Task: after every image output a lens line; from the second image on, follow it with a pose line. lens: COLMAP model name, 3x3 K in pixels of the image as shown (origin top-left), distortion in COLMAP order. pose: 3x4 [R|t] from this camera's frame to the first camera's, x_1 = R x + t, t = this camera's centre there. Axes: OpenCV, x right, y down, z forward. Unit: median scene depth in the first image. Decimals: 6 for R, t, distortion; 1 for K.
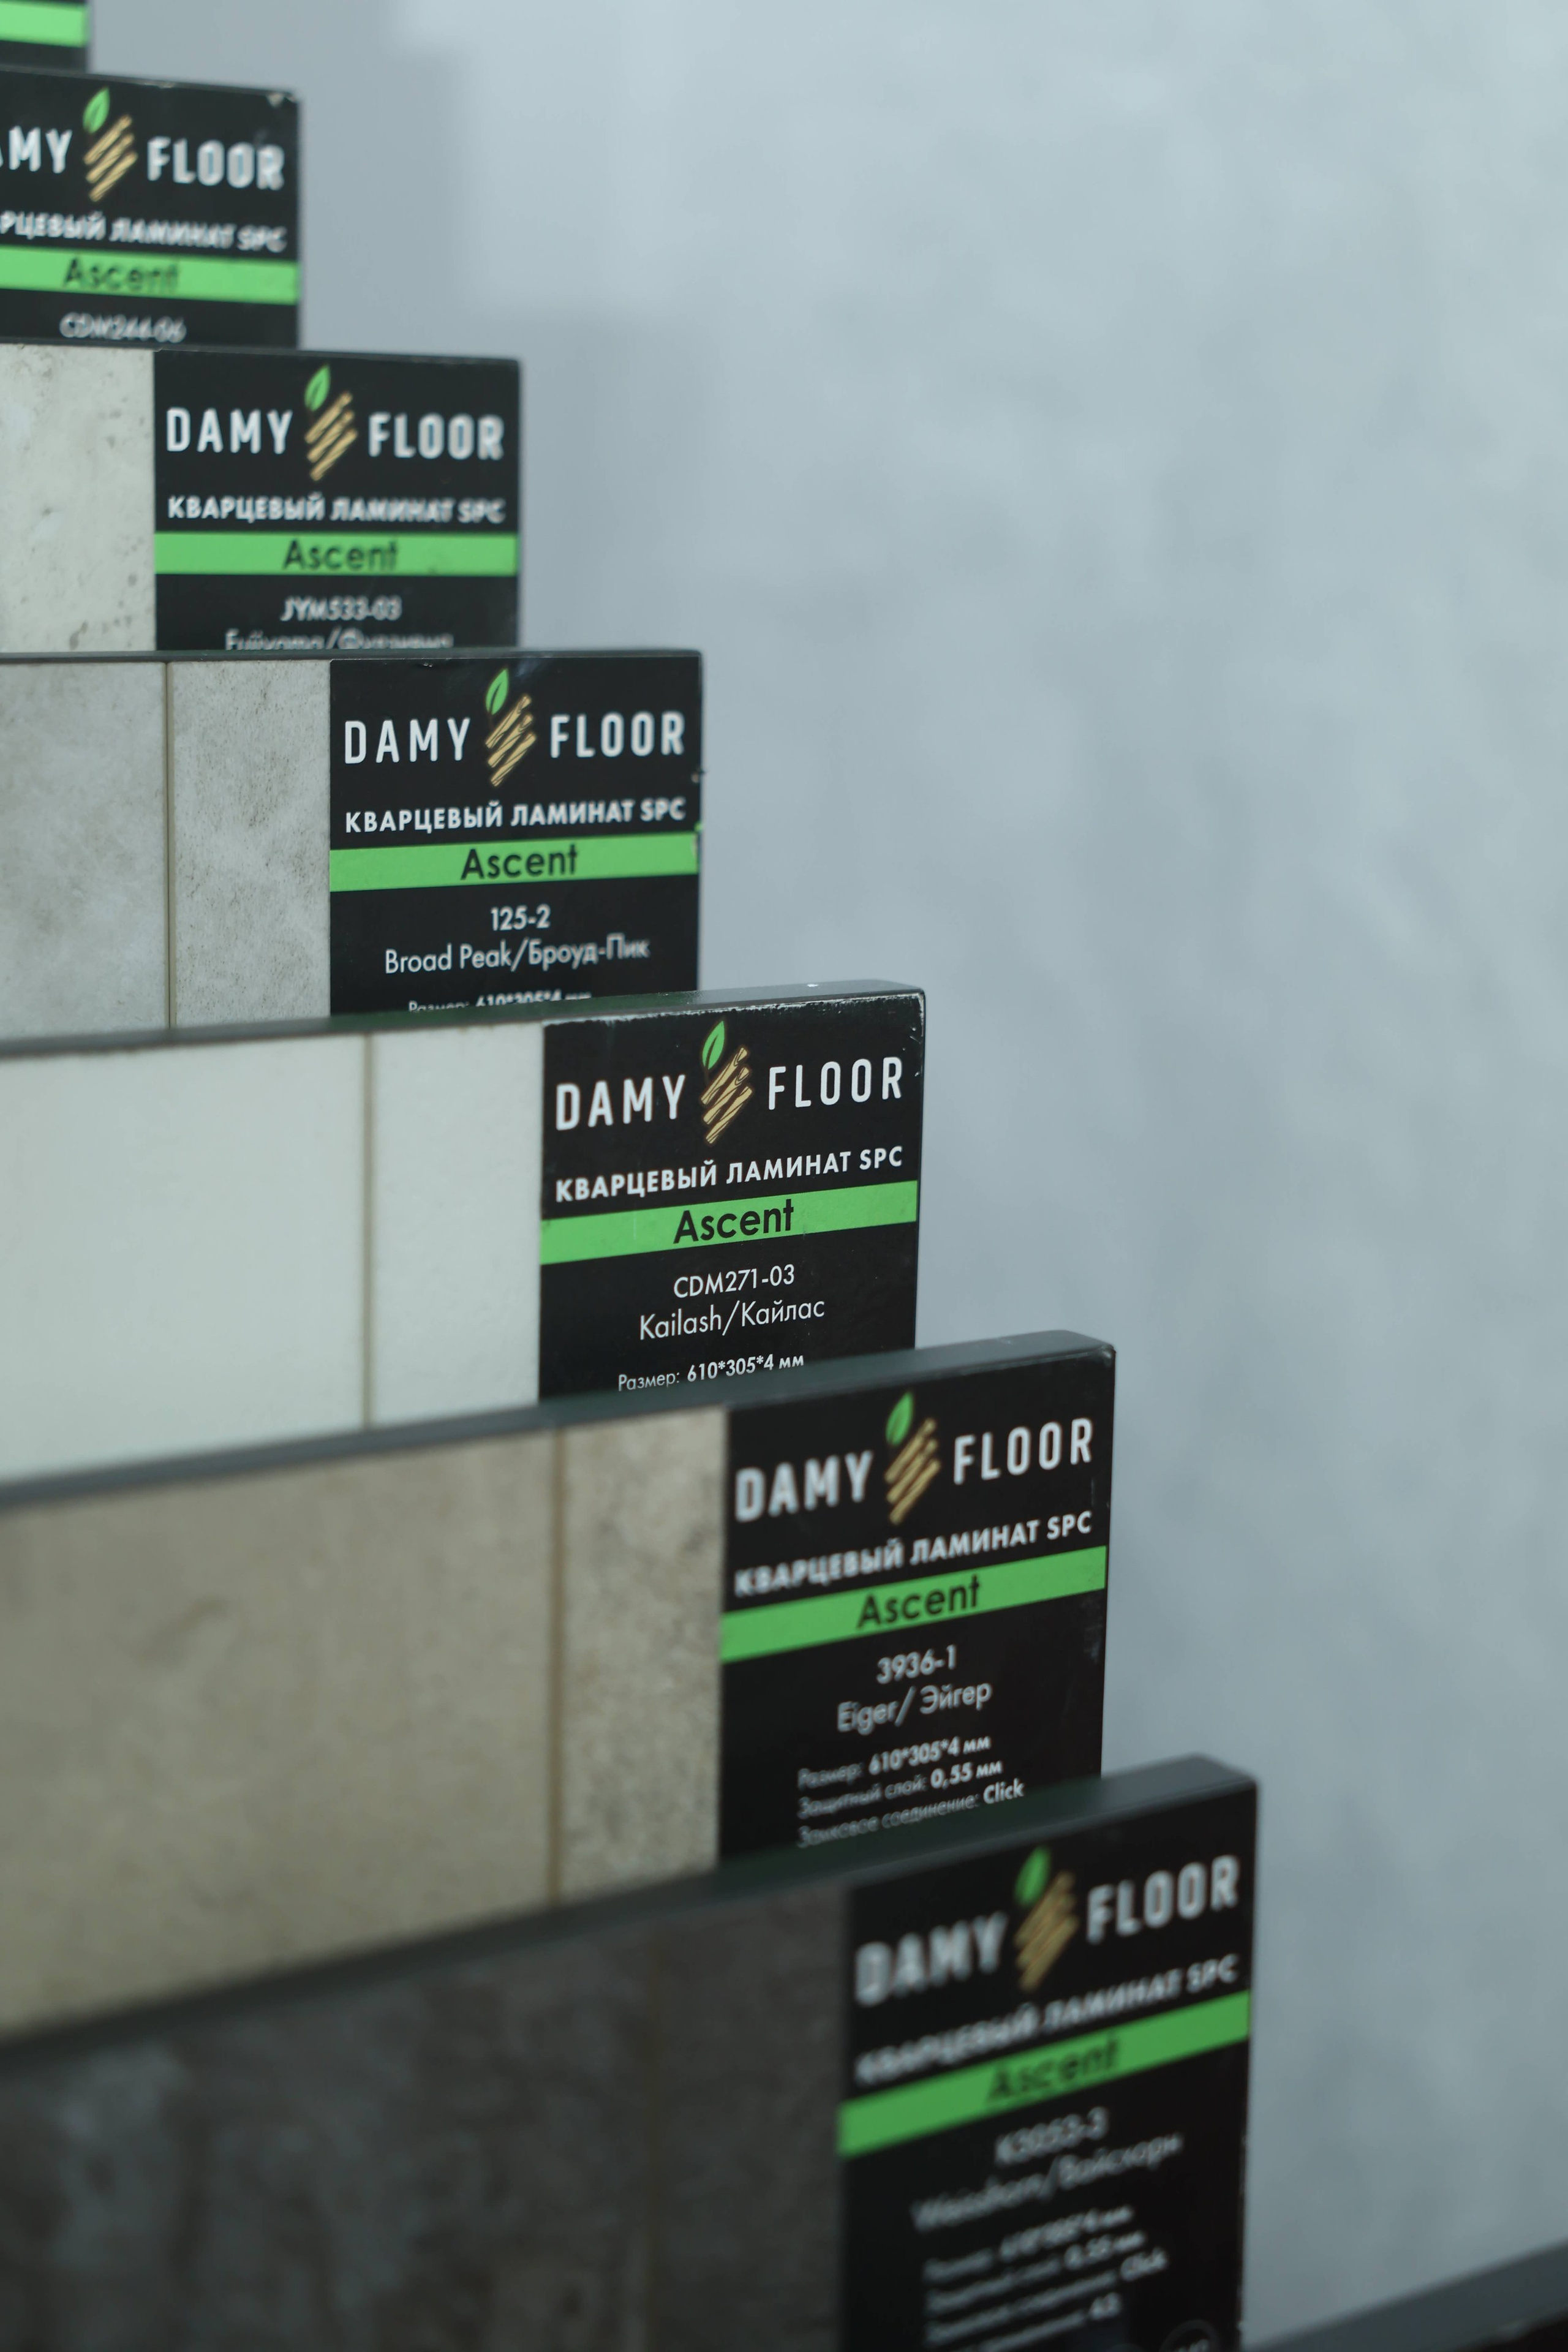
lens RADIAL K [[4058.4, 0, 820.6], [0, 4058.4, 1163.7], [0, 0, 1]] dist [0.042264, 0.000000]
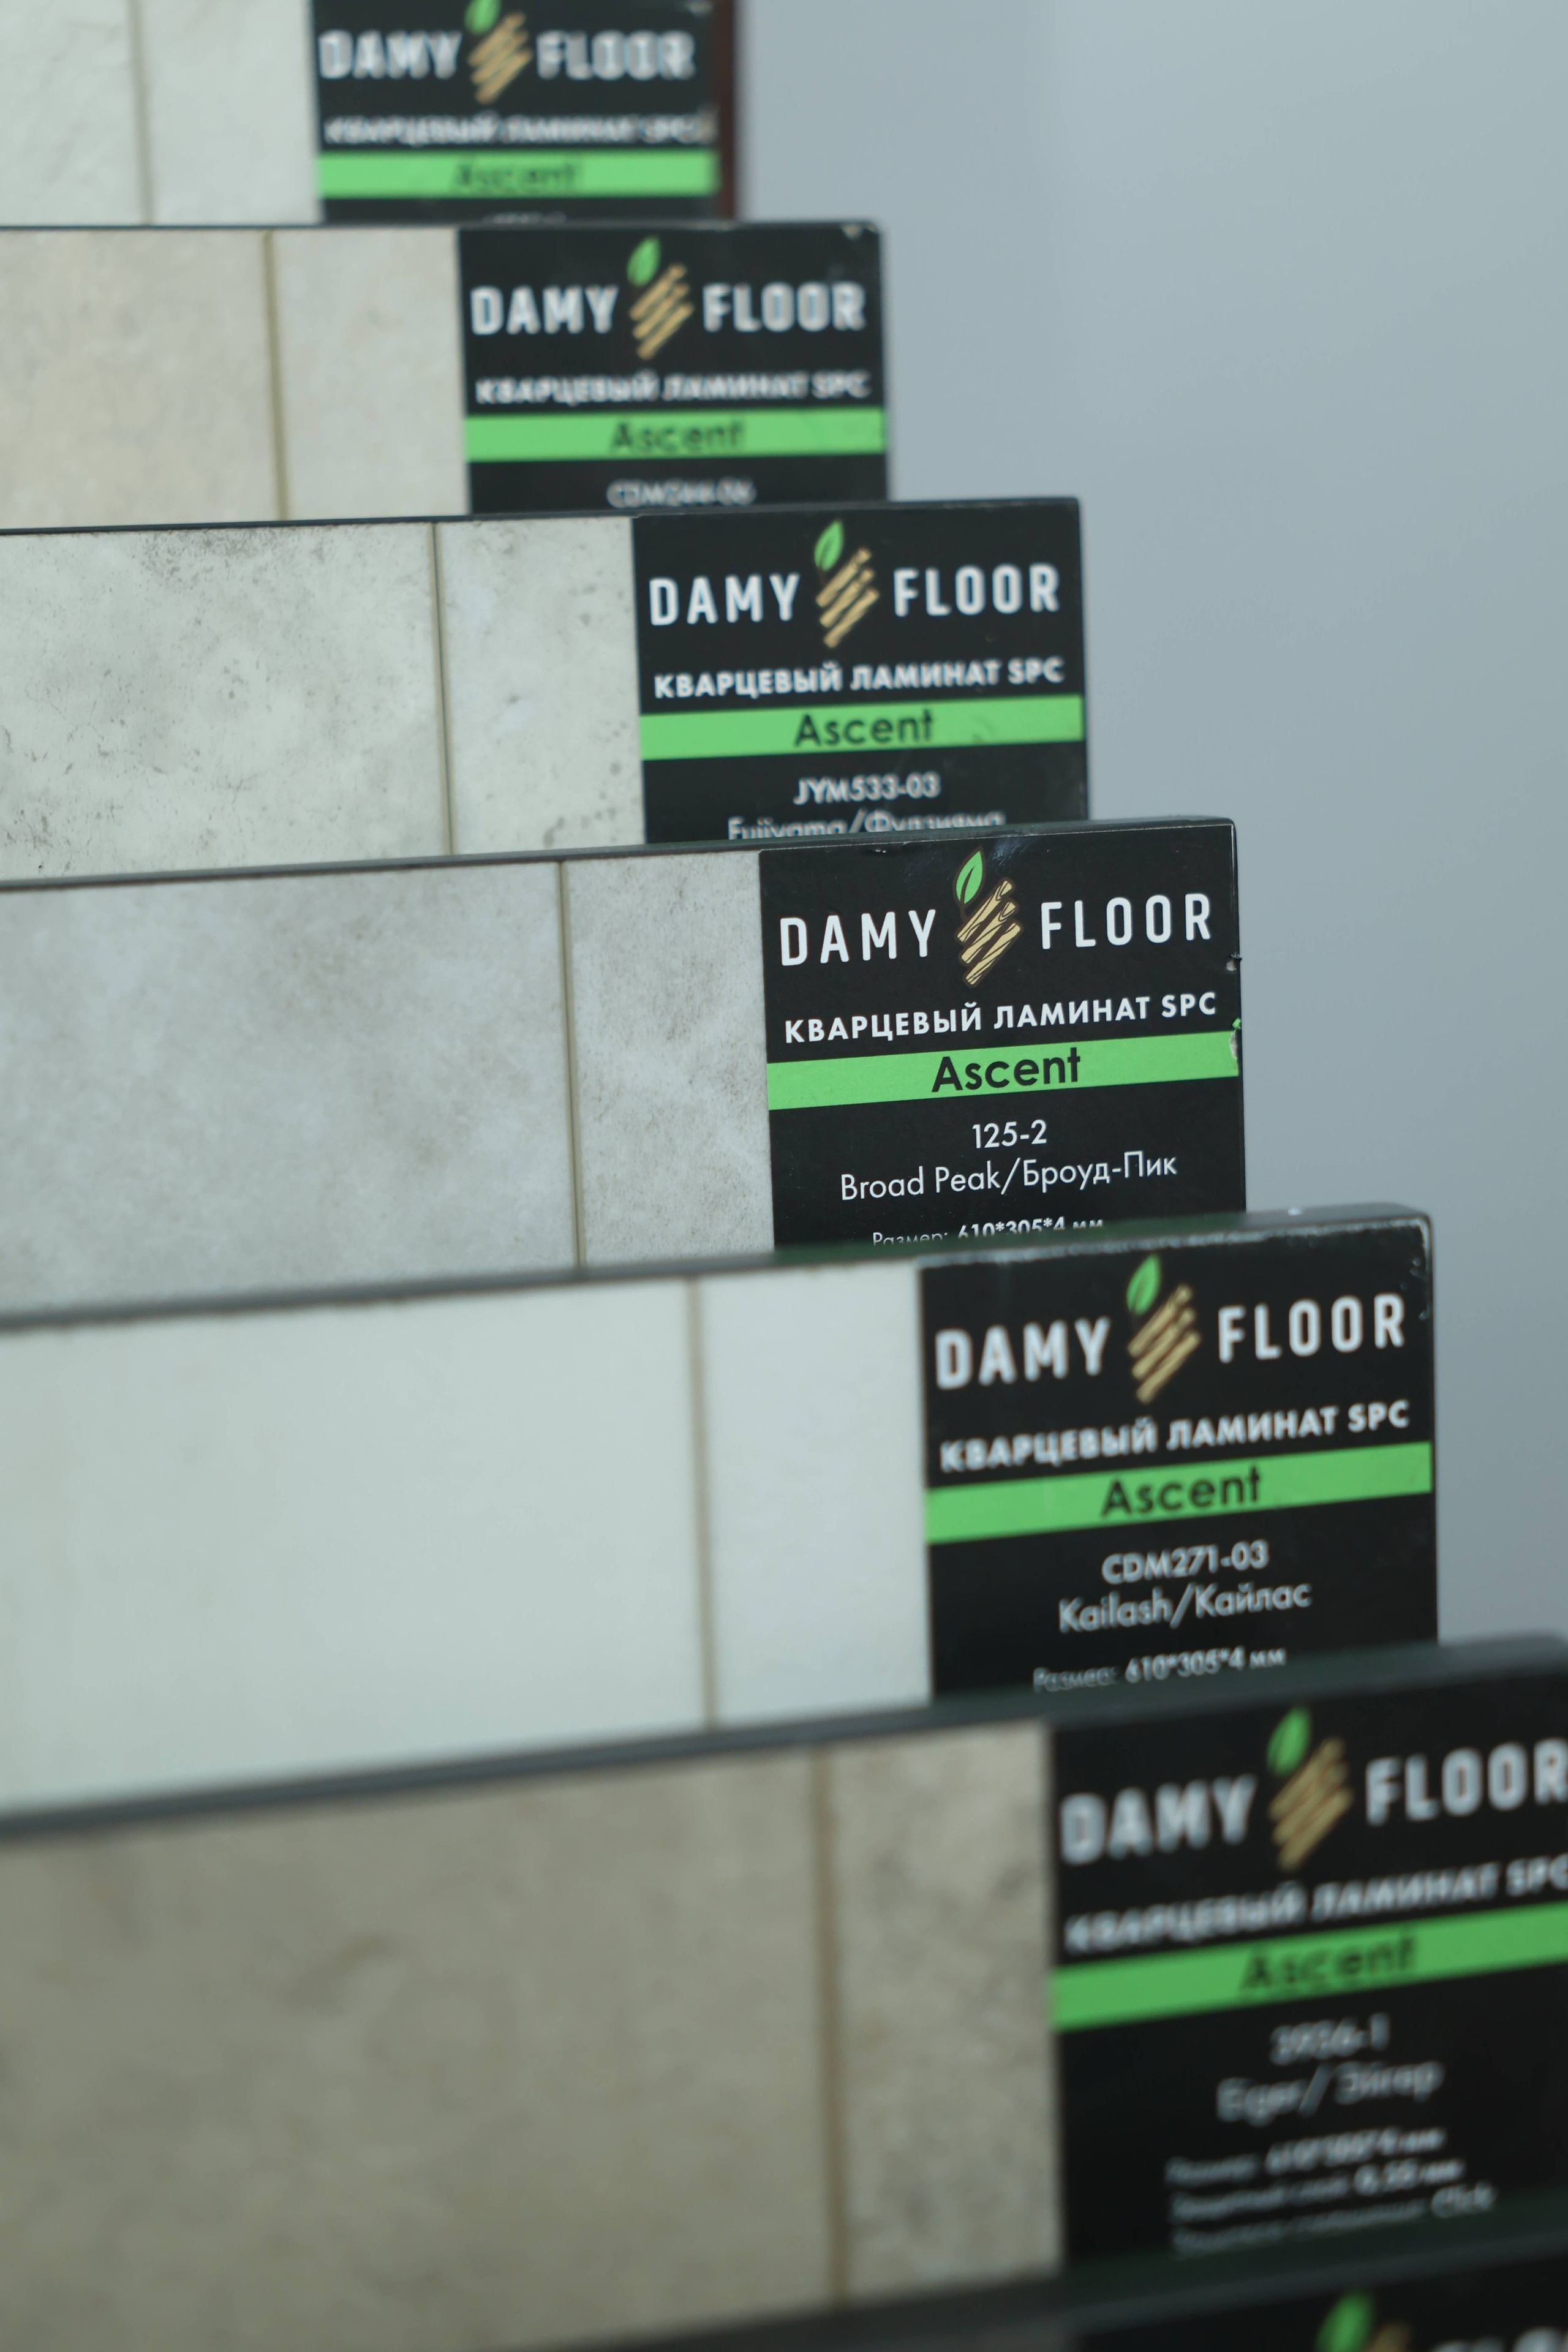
lens RADIAL K [[4237.3, 0, 802.7], [0, 4237.3, 1160.1], [0, 0, 1]] dist [0.041492, 0.000000]
pose [[0.939967, -0.013786, -0.340987, 0.204910], [-0.000412, 0.999137, -0.041530, -0.017986], [0.341266, 0.039177, 0.939150, 0.136504]]
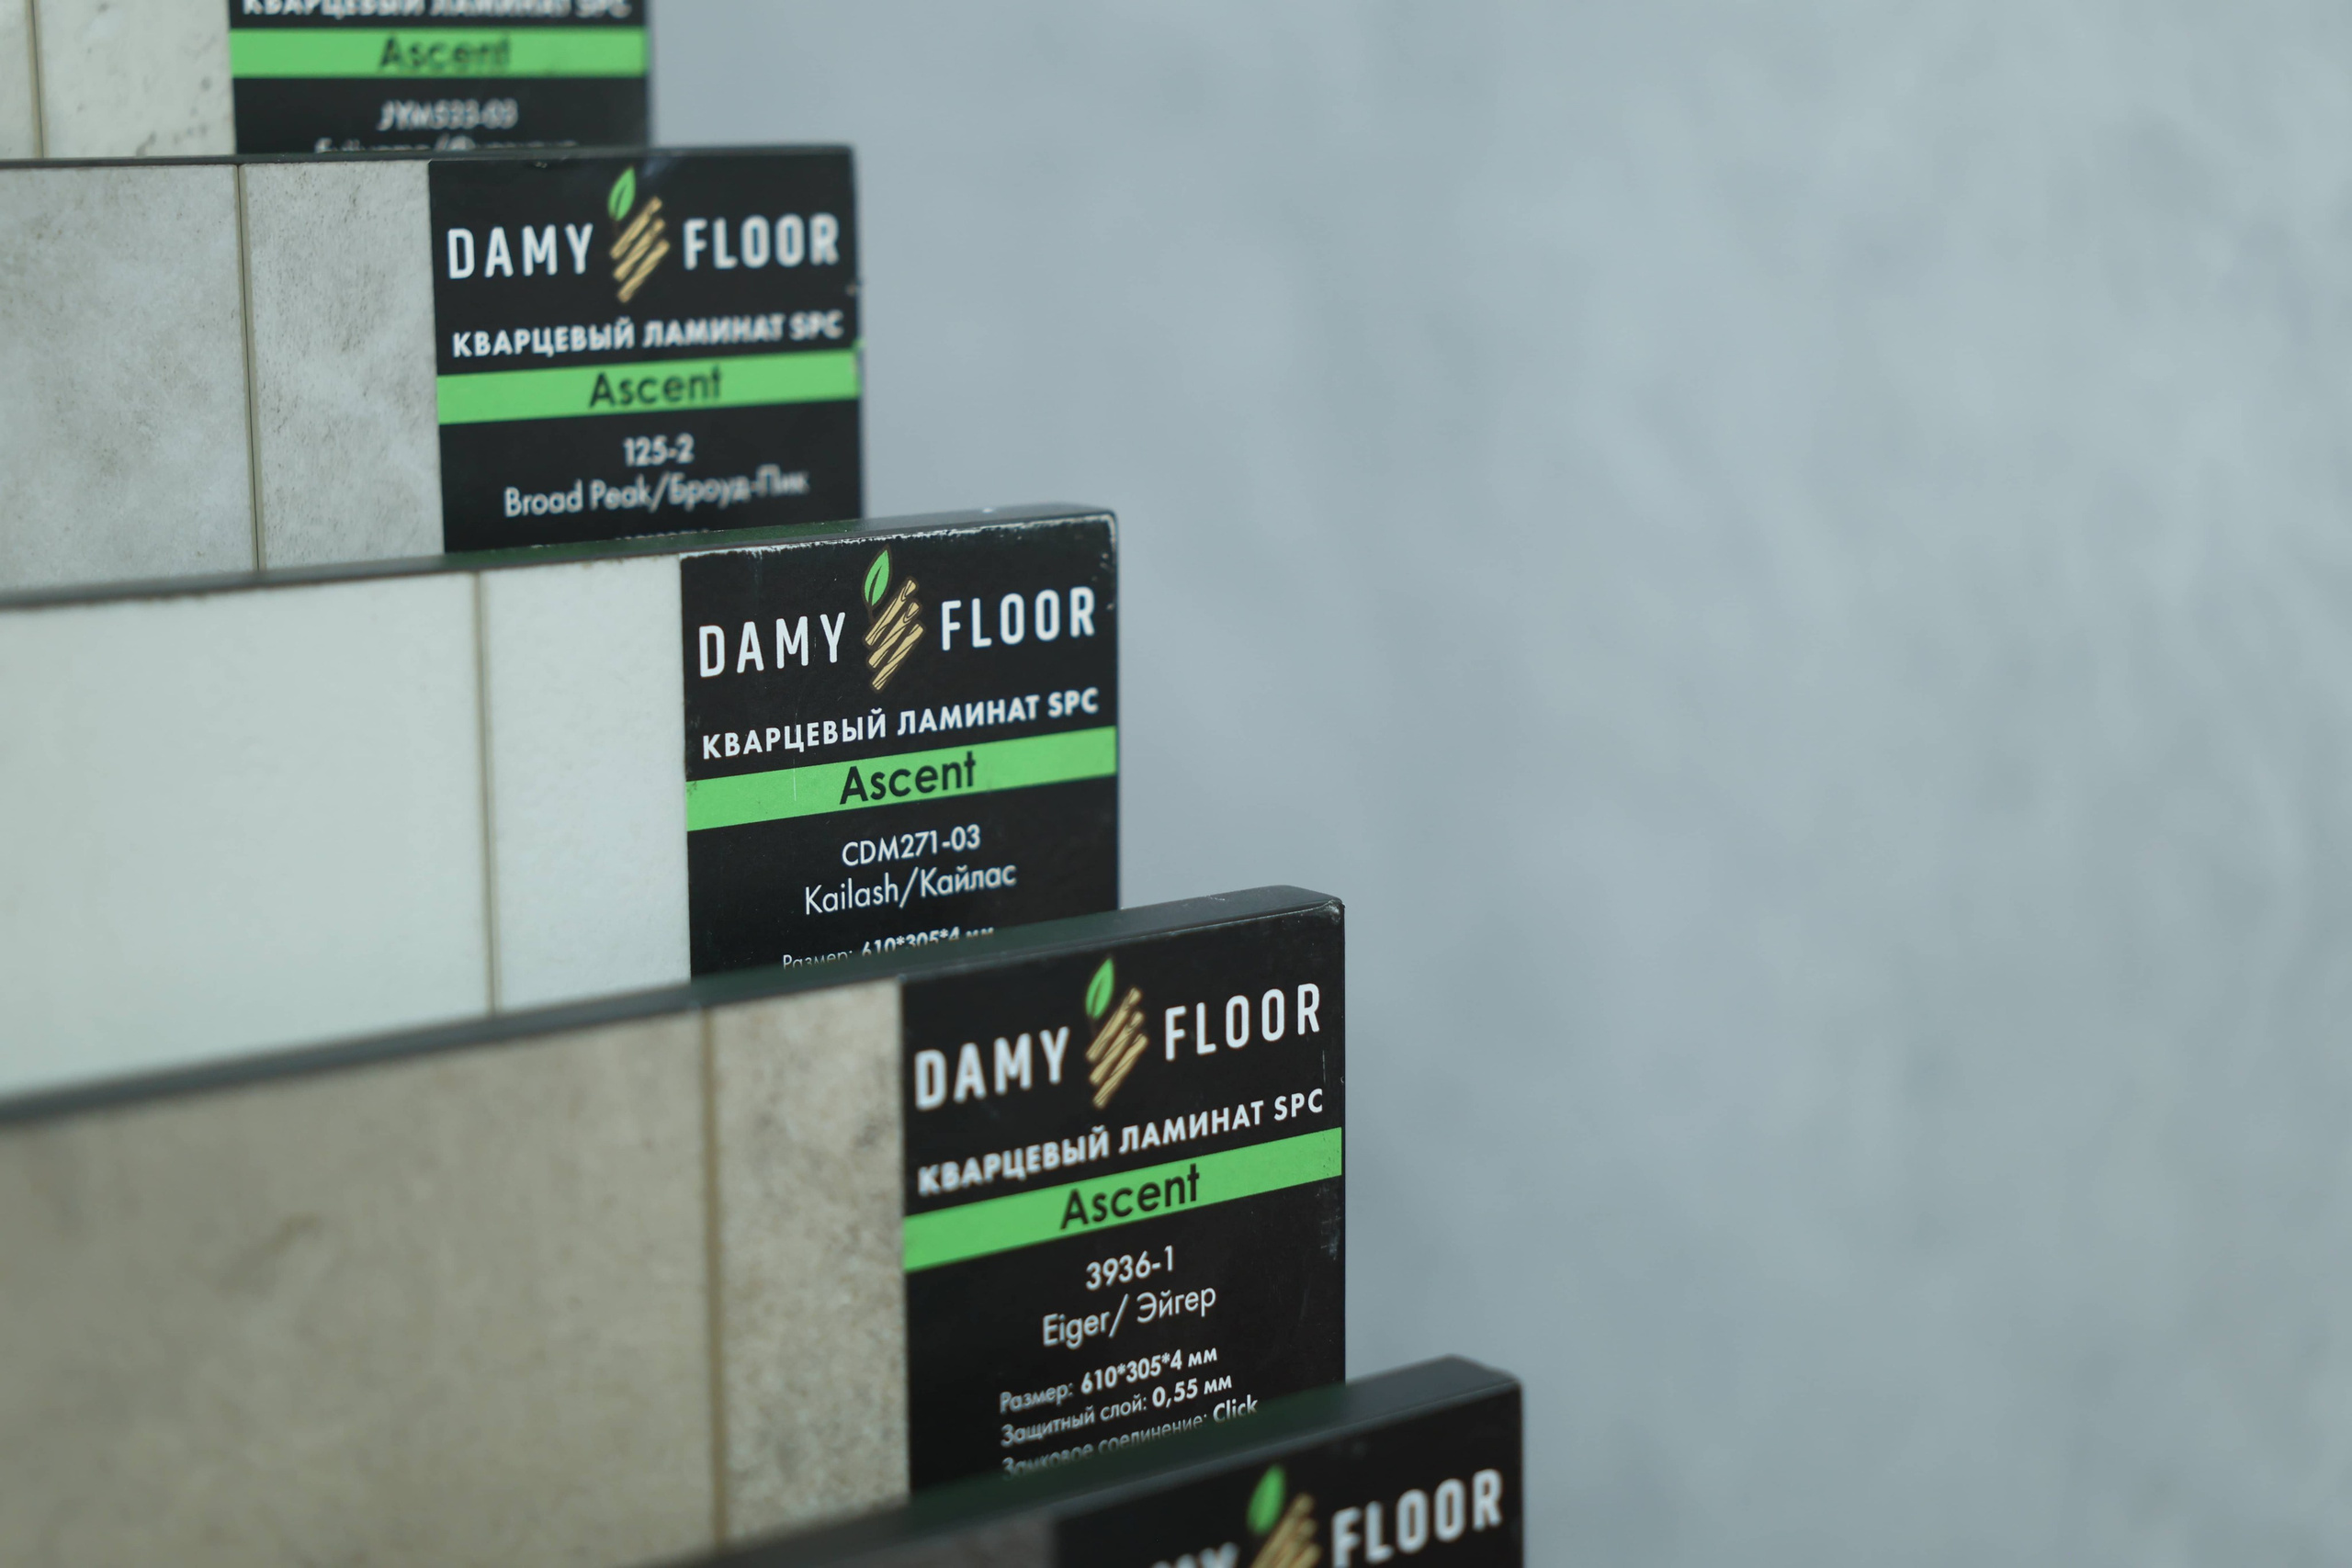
lens RADIAL K [[4236.8, 0, 1166.6], [0, 4236.8, 785.9], [0, 0, 1]] dist [0.041492, 0.000000]
pose [[0.999020, -0.036189, 0.025473, 0.011086], [0.036272, 0.999338, -0.002799, 0.020333], [-0.025355, 0.003720, 0.999672, 0.075951]]
